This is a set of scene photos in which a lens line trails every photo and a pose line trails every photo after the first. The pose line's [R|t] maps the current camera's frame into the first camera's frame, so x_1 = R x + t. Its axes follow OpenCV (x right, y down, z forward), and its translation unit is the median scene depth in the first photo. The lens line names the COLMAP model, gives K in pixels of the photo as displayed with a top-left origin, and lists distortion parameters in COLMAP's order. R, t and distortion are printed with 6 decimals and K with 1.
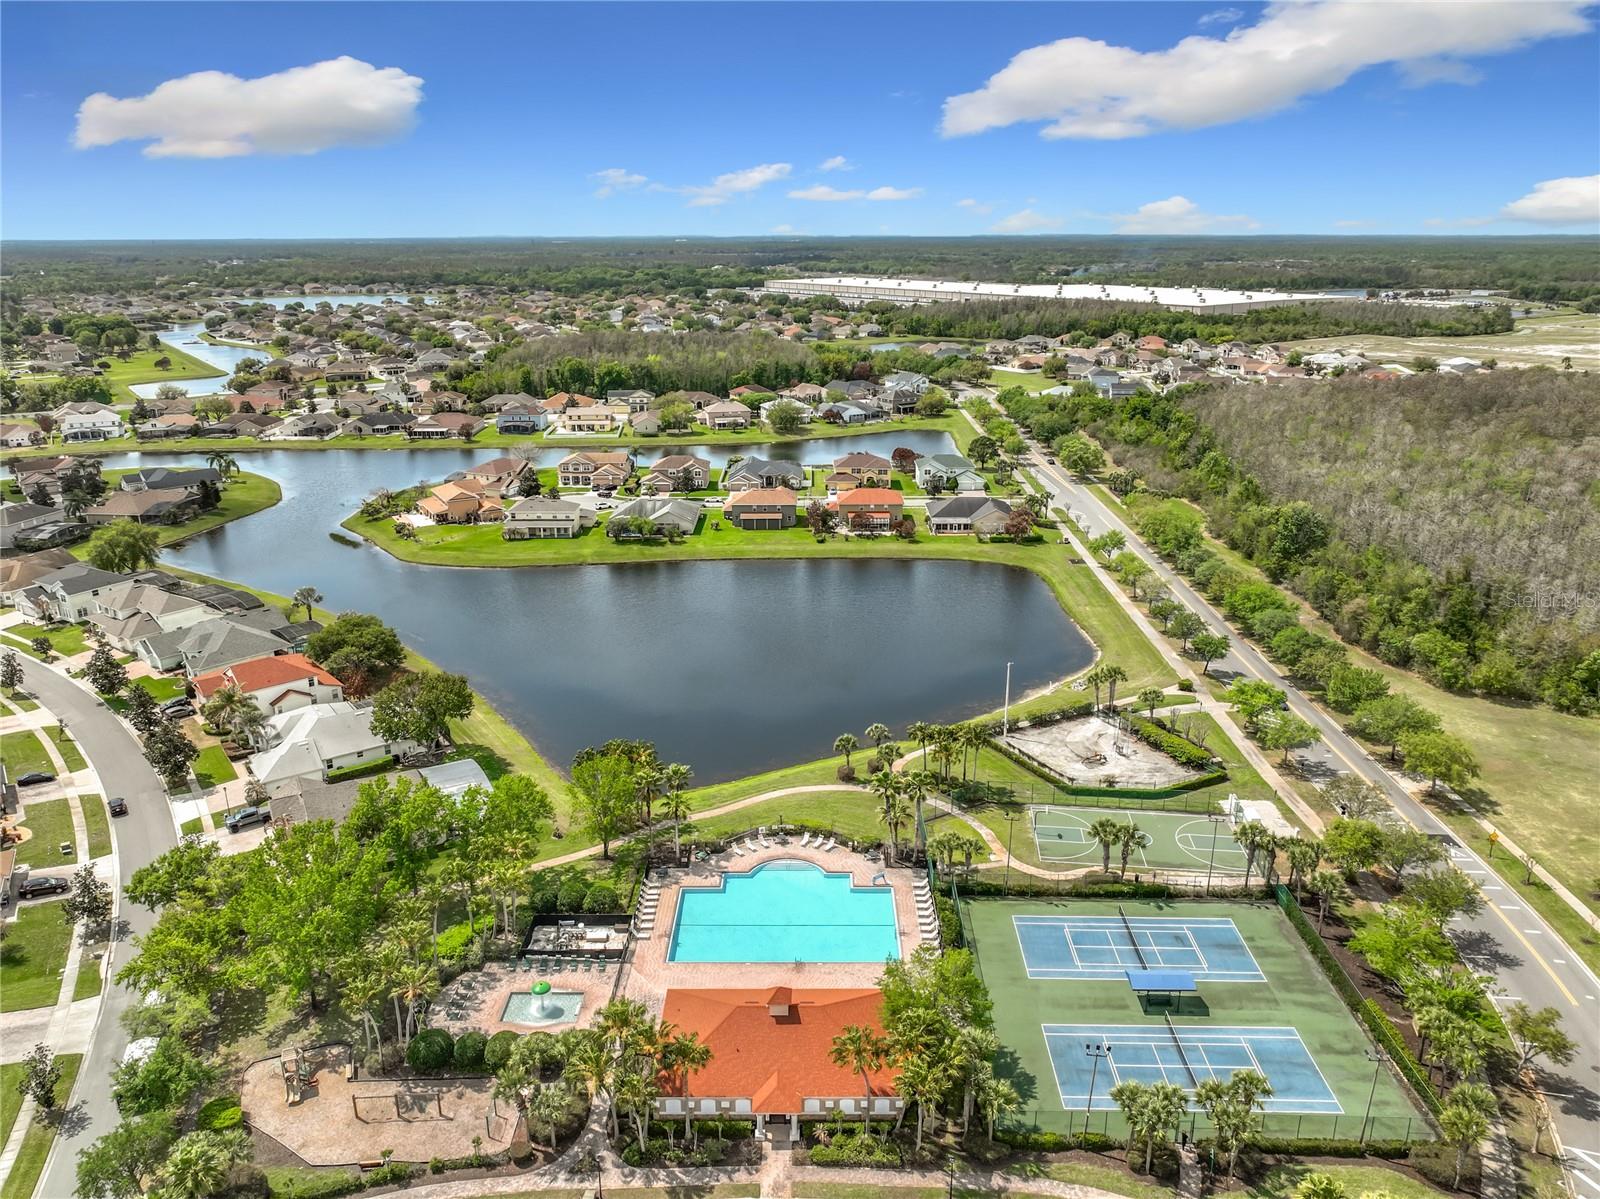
lens RADIAL K [[1135.1, 0, 800.0], [0, 1135.1, 599.5], [0, 0, 1]] dist [-0.016062, 0.020808]
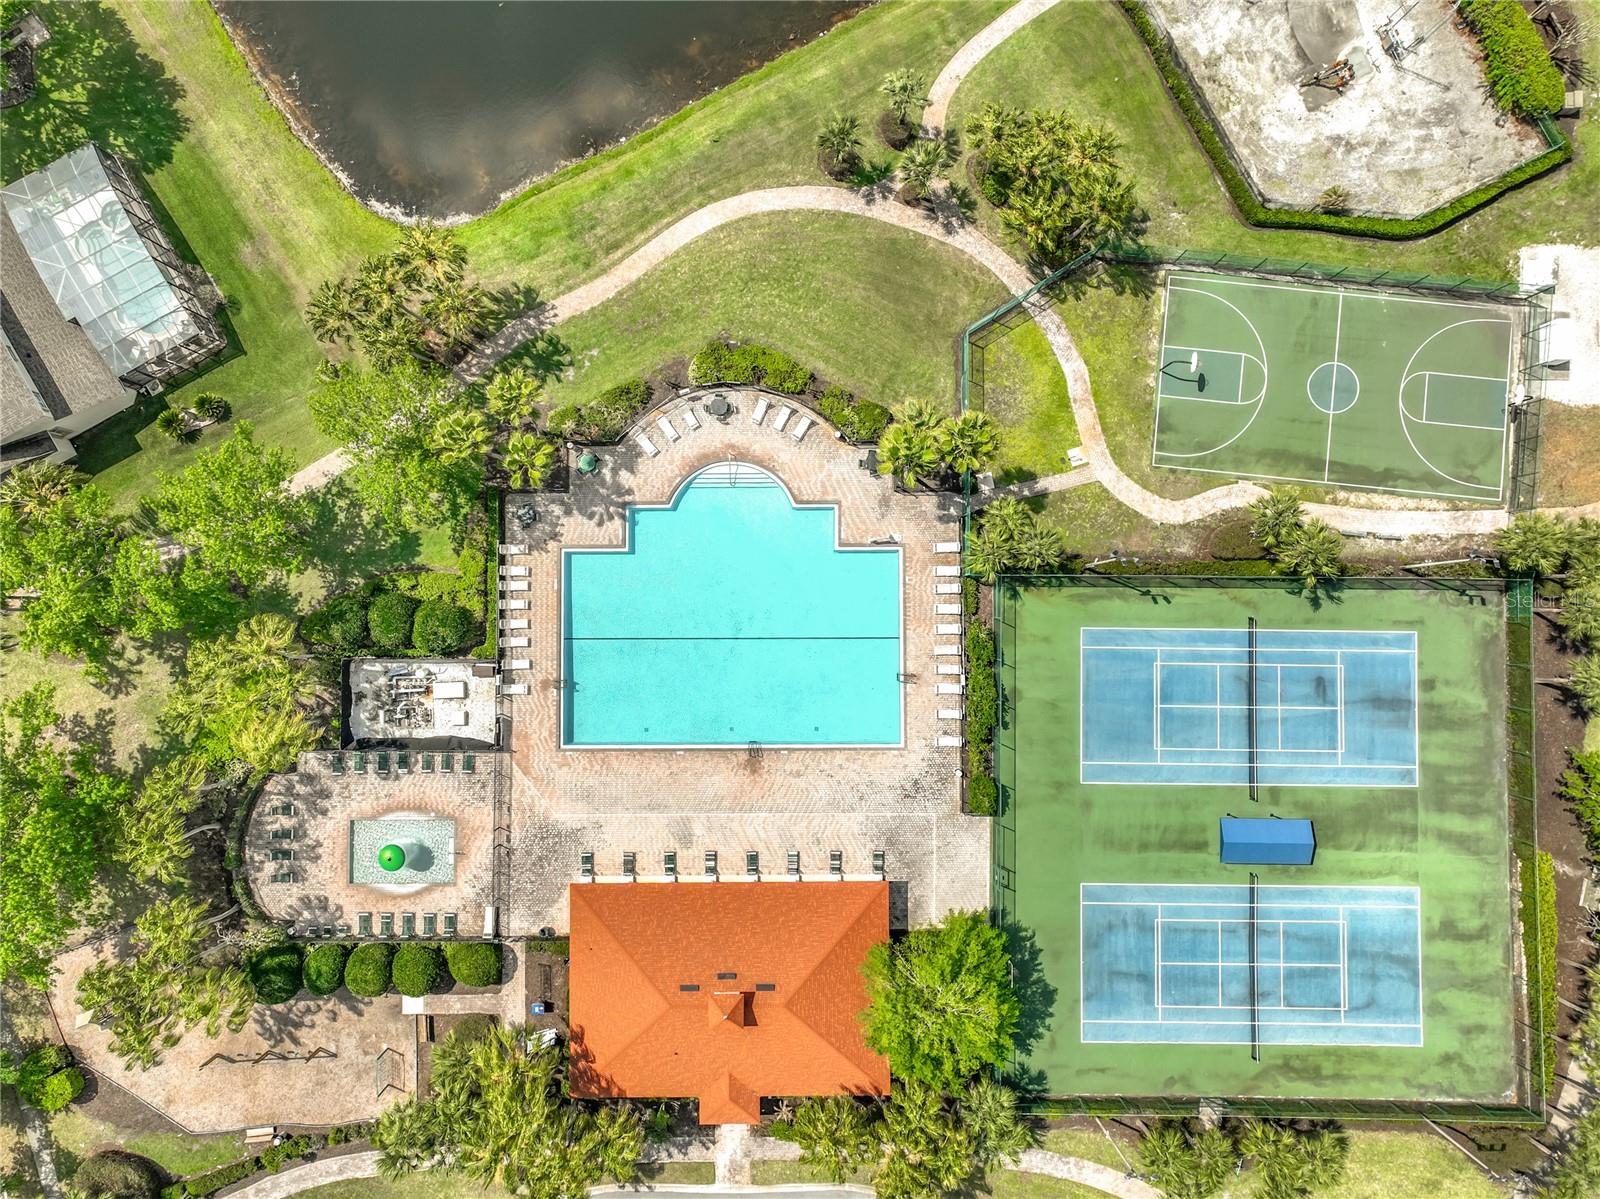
lens RADIAL K [[1127.1, 0, 799.9], [0, 1127.1, 553.0], [0, 0, 1]] dist [0.009251, 0.007260]
pose [[0.999918, -0.011539, 0.005536, 0.021629], [-0.001259, 0.341772, 0.939782, -0.323044], [-0.012736, -0.939712, 0.341730, 0.777743]]
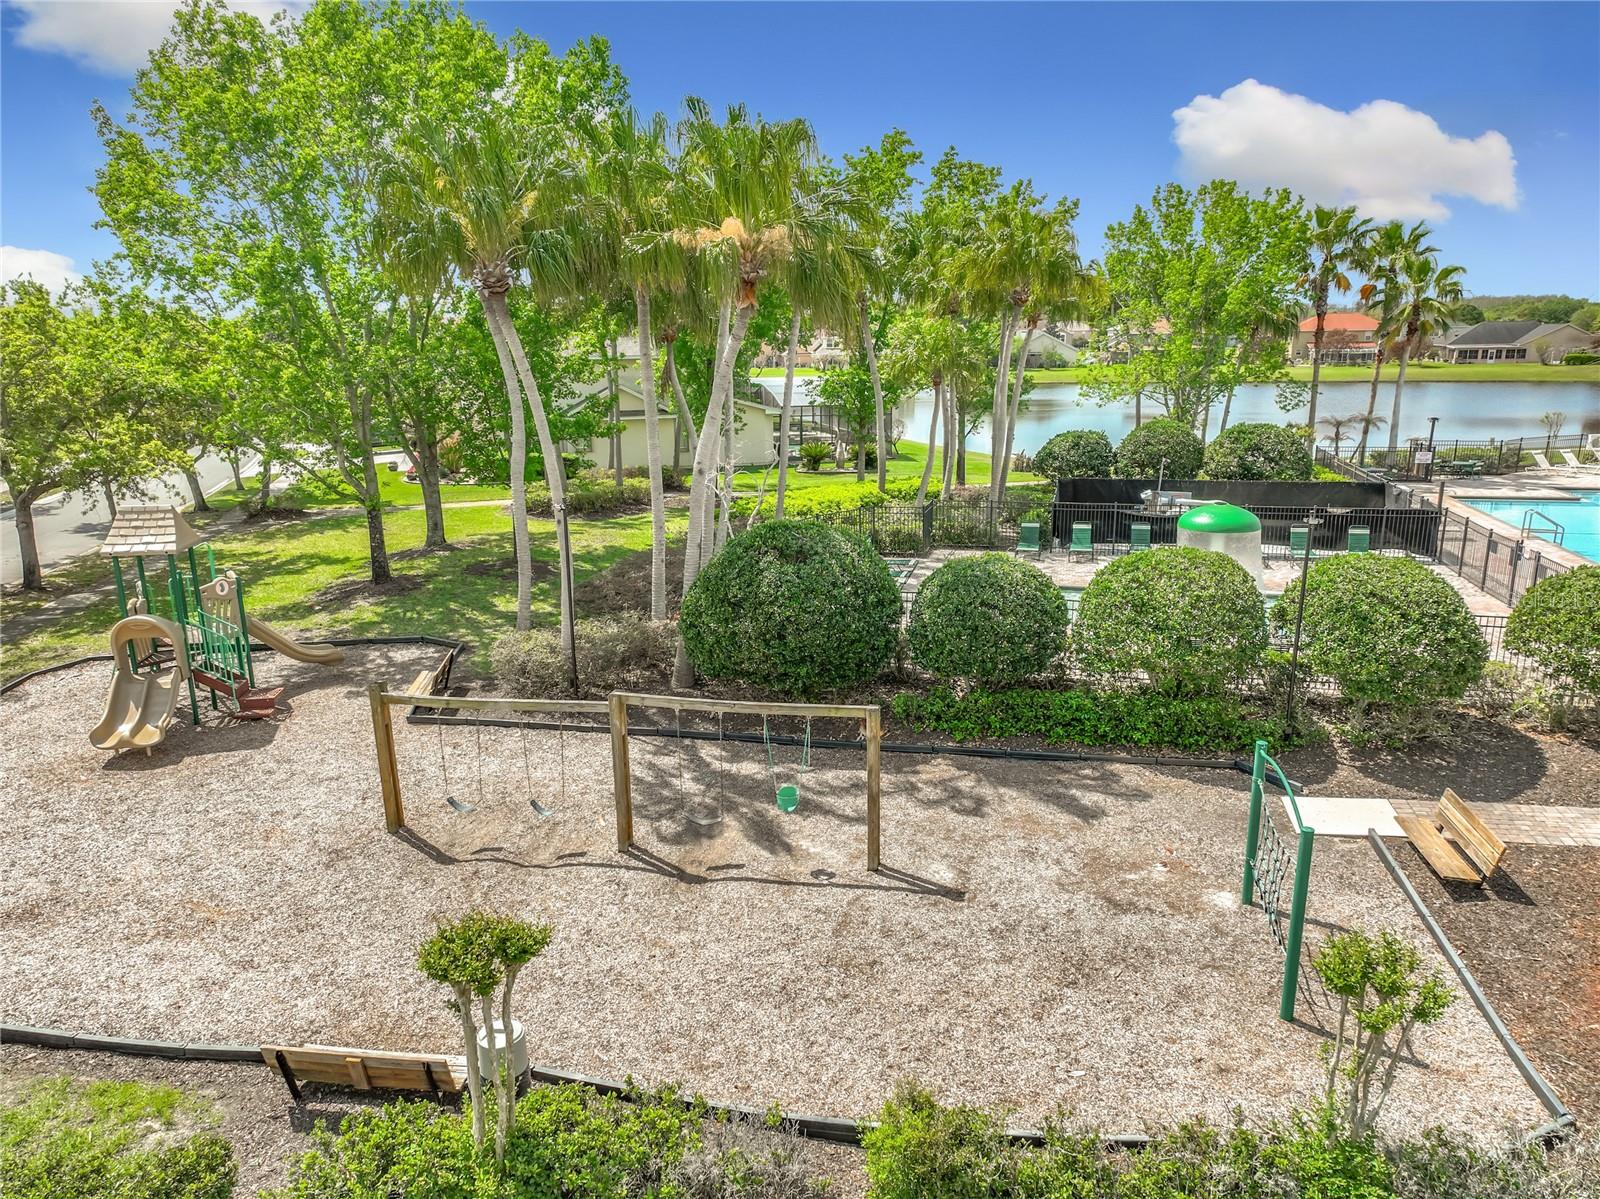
lens RADIAL K [[1117.4, 0, 799.2], [0, 1117.4, 624.6], [0, 0, 1]] dist [0.010329, 0.017496]
pose [[0.973459, 0.046434, -0.224100, -0.217413], [-0.058272, 0.997217, -0.046499, 0.317139], [0.221317, 0.058324, 0.973456, 0.622467]]
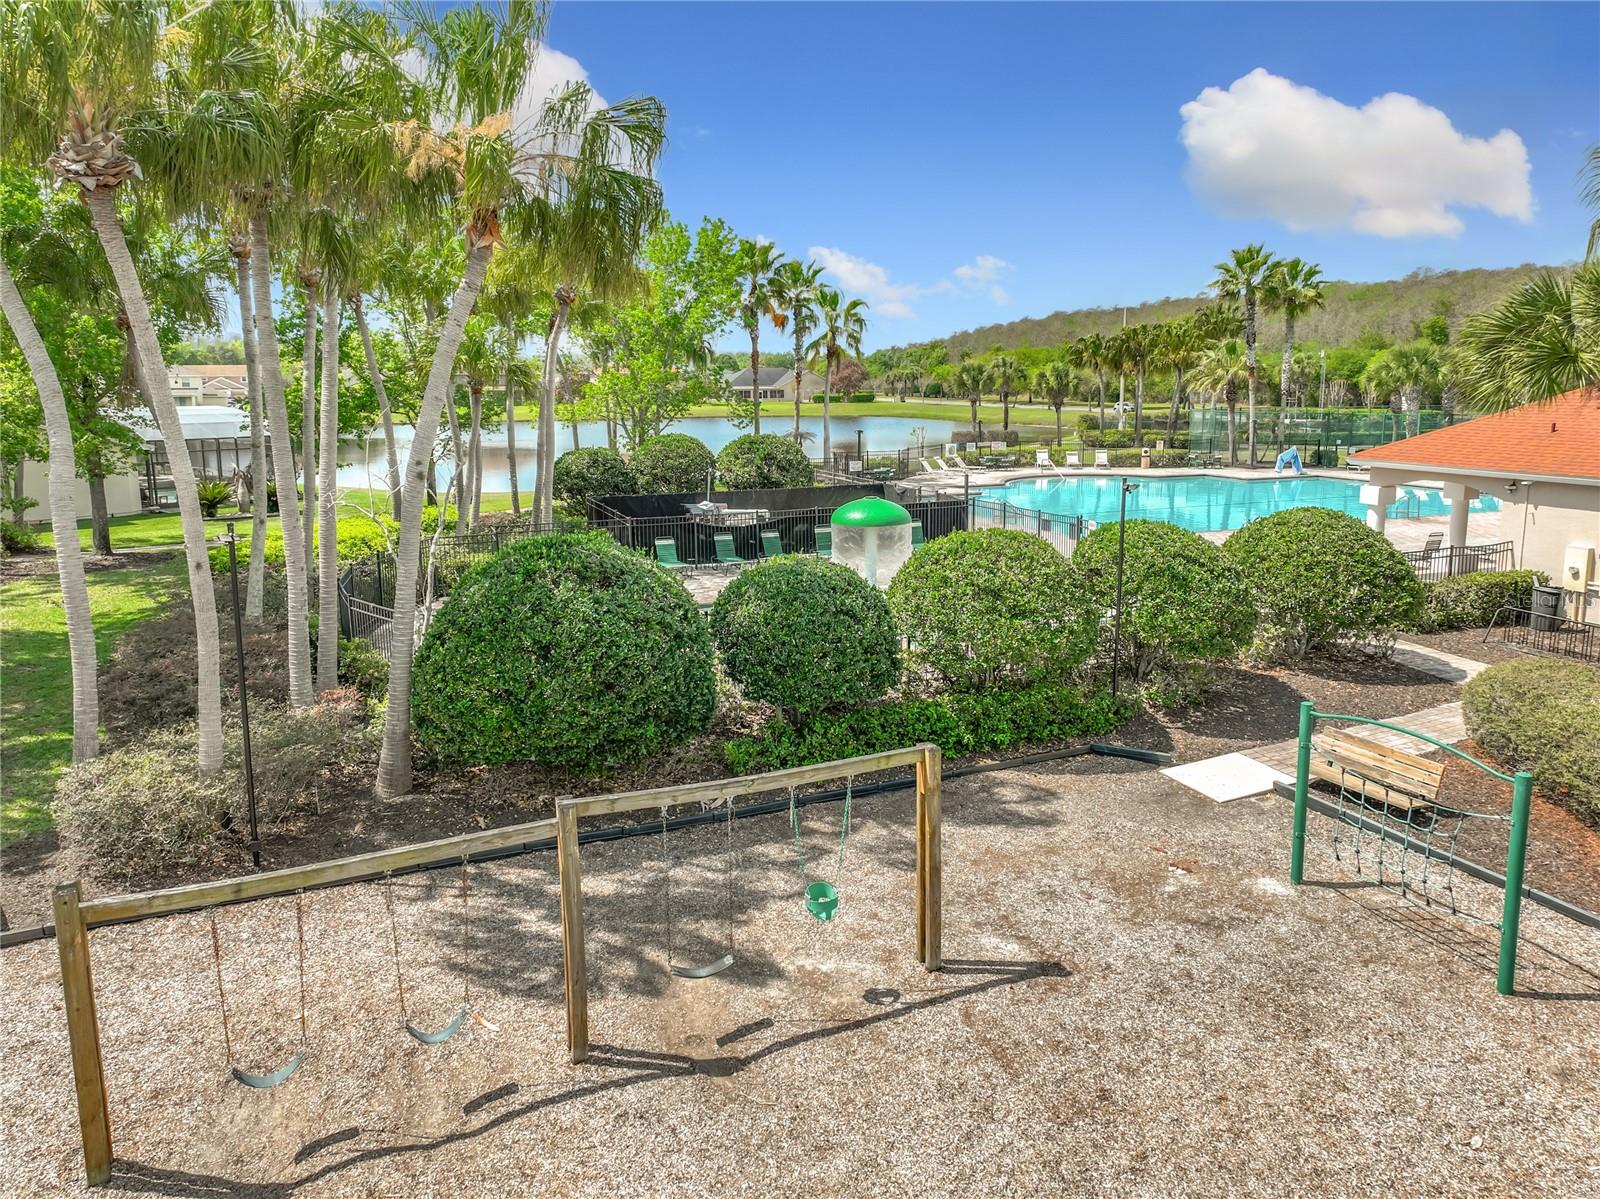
lens RADIAL K [[1127.1, 0, 799.9], [0, 1127.1, 553.0], [0, 0, 1]] dist [0.009251, 0.007260]
pose [[0.928242, -0.064558, 0.366331, -0.273564], [0.119698, 0.984283, -0.129843, 0.315390], [-0.352191, 0.164375, 0.921381, 0.657482]]
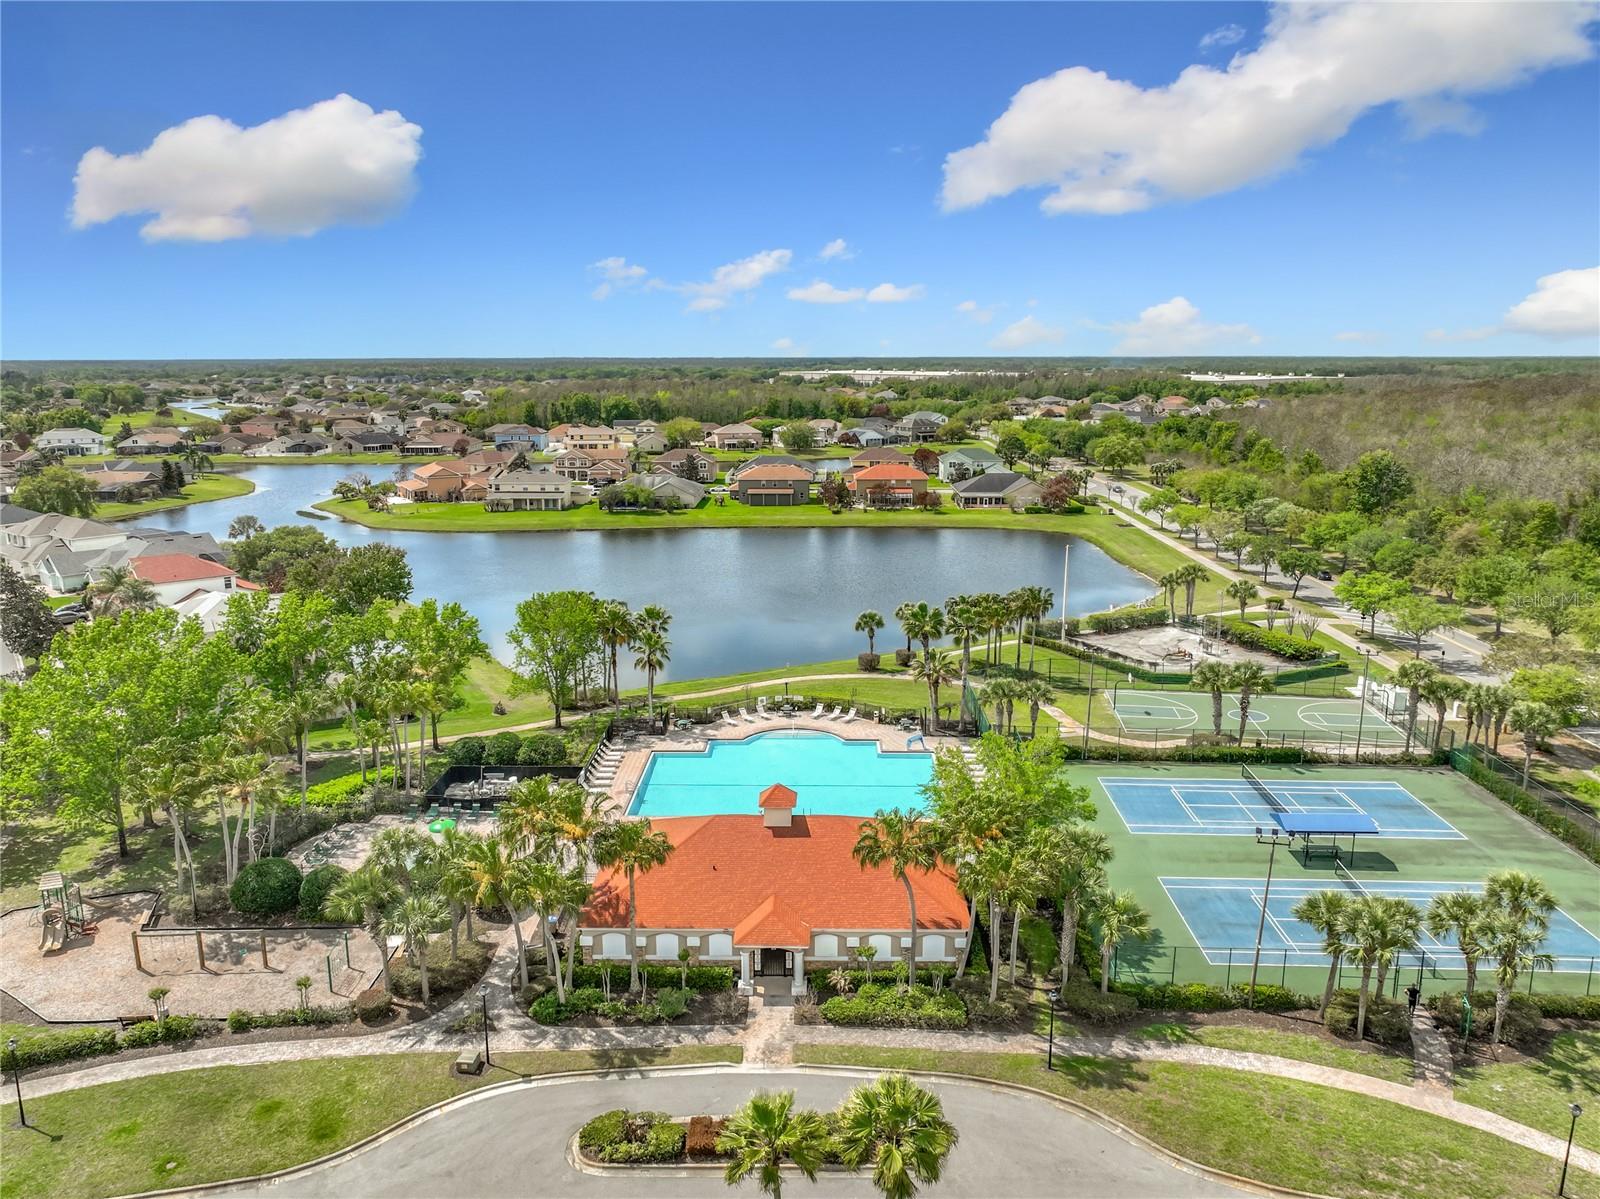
lens RADIAL K [[1135.1, 0, 800.0], [0, 1135.1, 599.5], [0, 0, 1]] dist [-0.016062, 0.020808]
pose [[0.999914, 0.004183, -0.012461, 0.002066], [-0.005388, 0.995146, -0.098266, 0.224878], [0.011990, 0.098324, 0.995082, 0.238235]]
